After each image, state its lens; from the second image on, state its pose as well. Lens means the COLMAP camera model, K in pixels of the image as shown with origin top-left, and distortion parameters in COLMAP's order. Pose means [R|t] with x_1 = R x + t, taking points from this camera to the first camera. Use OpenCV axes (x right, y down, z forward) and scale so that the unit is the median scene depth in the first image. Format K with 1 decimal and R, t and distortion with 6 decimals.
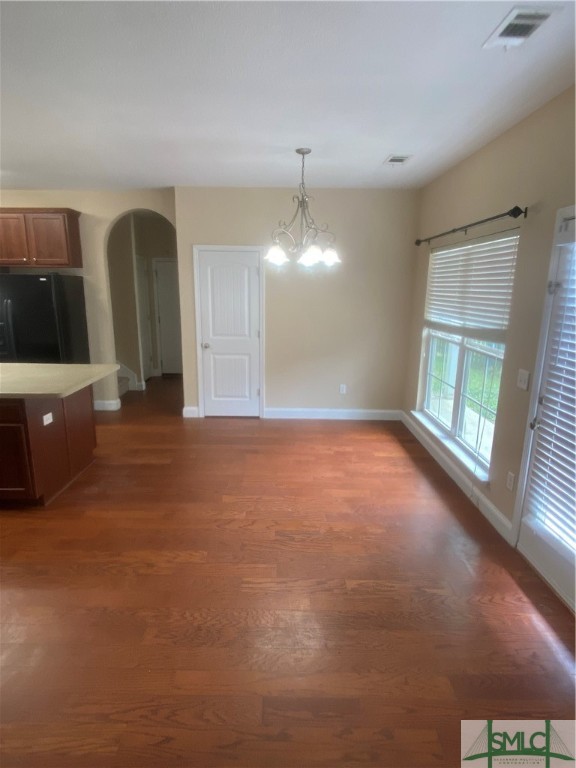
lens RADIAL K [[433.7, 0, 284.5], [0, 433.7, 386.2], [0, 0, 1]] dist [0.024512, -0.003648]
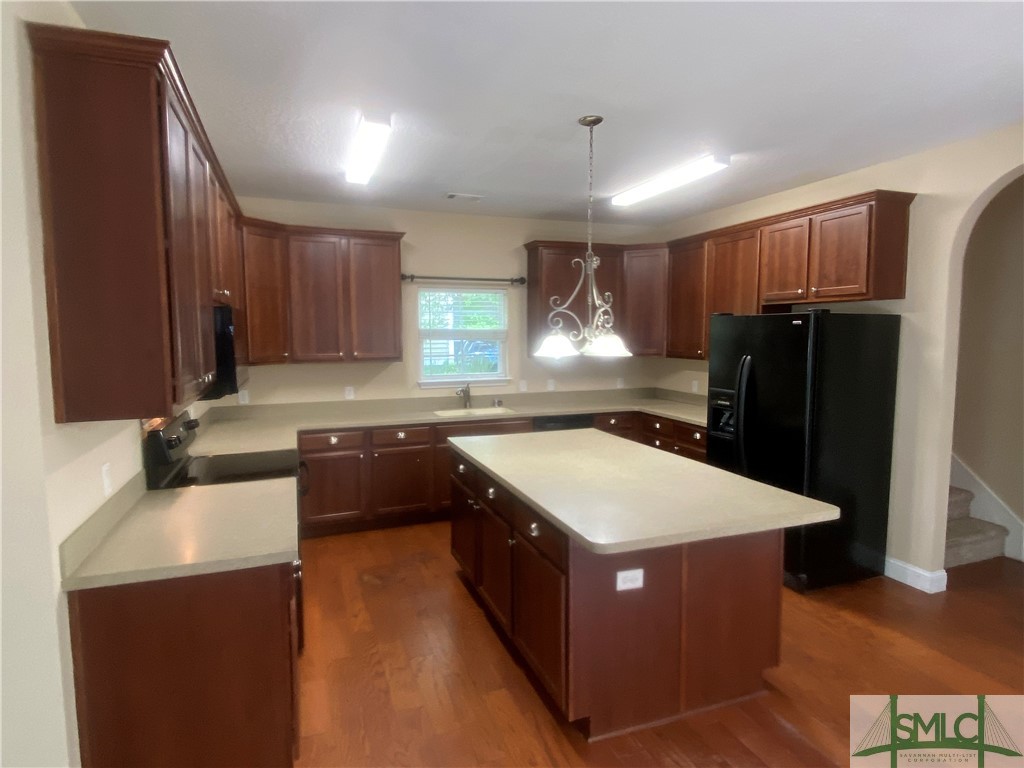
lens RADIAL K [[578.3, 0, 512.8], [0, 578.3, 379.3], [0, 0, 1]] dist [0.024512, -0.003648]
pose [[0.353896, 0.079754, -0.931878, 0.030027], [-0.212039, 0.977256, 0.003113, -0.096574], [0.910932, 0.196493, 0.362758, 0.408019]]
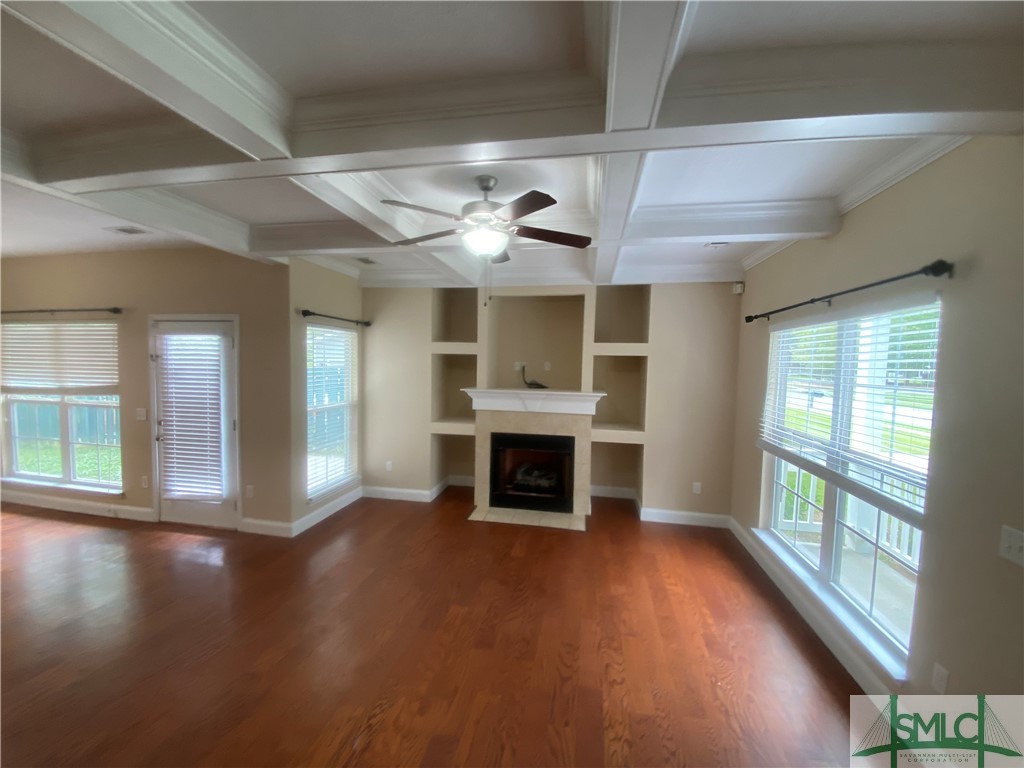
lens RADIAL K [[413.3, 0, 513.7], [0, 413.3, 380.3], [0, 0, 1]] dist [0.005869, -0.012265]
pose [[0.183358, -0.052567, 0.981640, -0.395132], [0.203974, 0.978872, 0.014319, 0.069767], [-0.961652, 0.197603, 0.190206, -0.357203]]
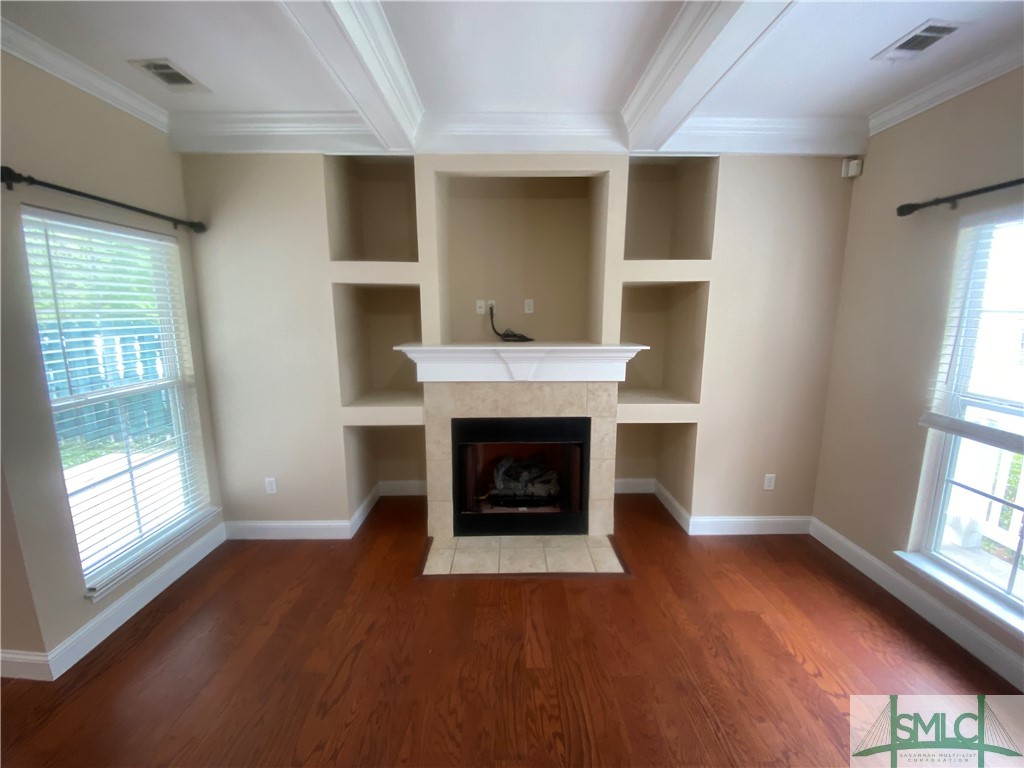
lens RADIAL K [[413.3, 0, 514.5], [0, 413.3, 384.7], [0, 0, 1]] dist [0.005869, -0.012265]
pose [[-0.015595, -0.176512, 0.984175, -0.003571], [0.225359, 0.958348, 0.175451, 0.066669], [-0.974151, 0.224529, 0.024833, -0.201594]]
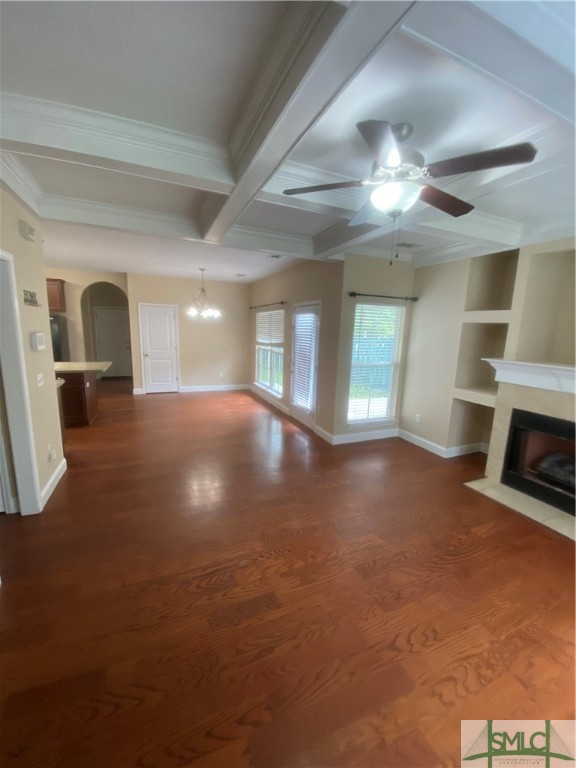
lens RADIAL K [[310.0, 0, 287.0], [0, 310.0, 386.2], [0, 0, 1]] dist [0.005869, -0.012265]
pose [[0.919697, -0.053379, 0.388982, -0.170666], [0.067366, 0.997477, -0.022396, 0.128934], [-0.386806, 0.046802, 0.920973, -0.541035]]
